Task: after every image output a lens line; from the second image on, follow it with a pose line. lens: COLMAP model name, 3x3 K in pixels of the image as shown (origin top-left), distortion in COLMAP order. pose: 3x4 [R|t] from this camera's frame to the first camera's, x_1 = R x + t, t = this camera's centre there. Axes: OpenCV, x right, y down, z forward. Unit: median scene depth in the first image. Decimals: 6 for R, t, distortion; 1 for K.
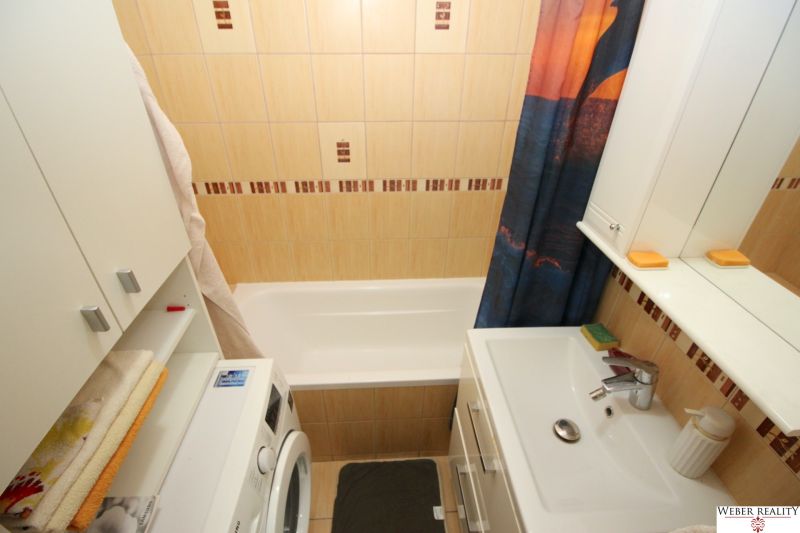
lens RADIAL K [[372.8, 0, 393.9], [0, 372.8, 269.8], [0, 0, 1]] dist [0.000053, -0.012714]
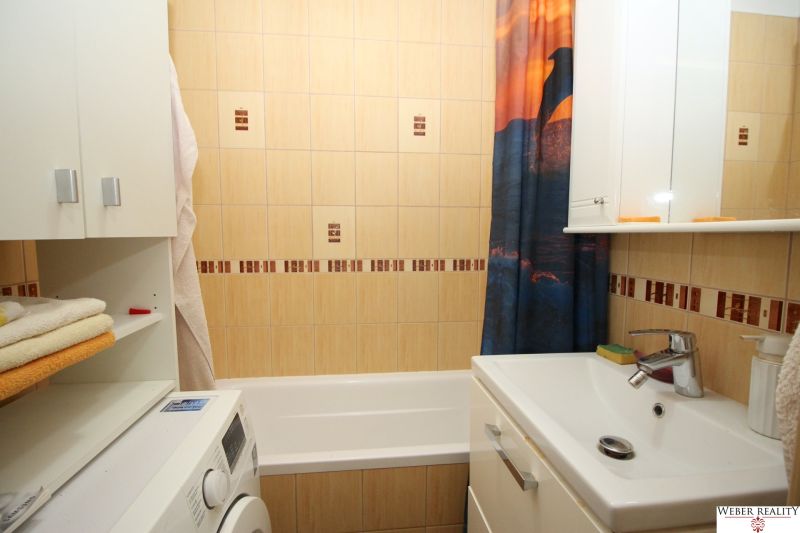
lens RADIAL K [[372.8, 0, 393.9], [0, 372.8, 269.8], [0, 0, 1]] dist [0.000053, -0.012714]
pose [[0.998560, -0.008614, 0.052954, -0.030375], [0.032342, 0.884174, -0.466038, 0.381387], [-0.042806, 0.467079, 0.883179, 0.135768]]
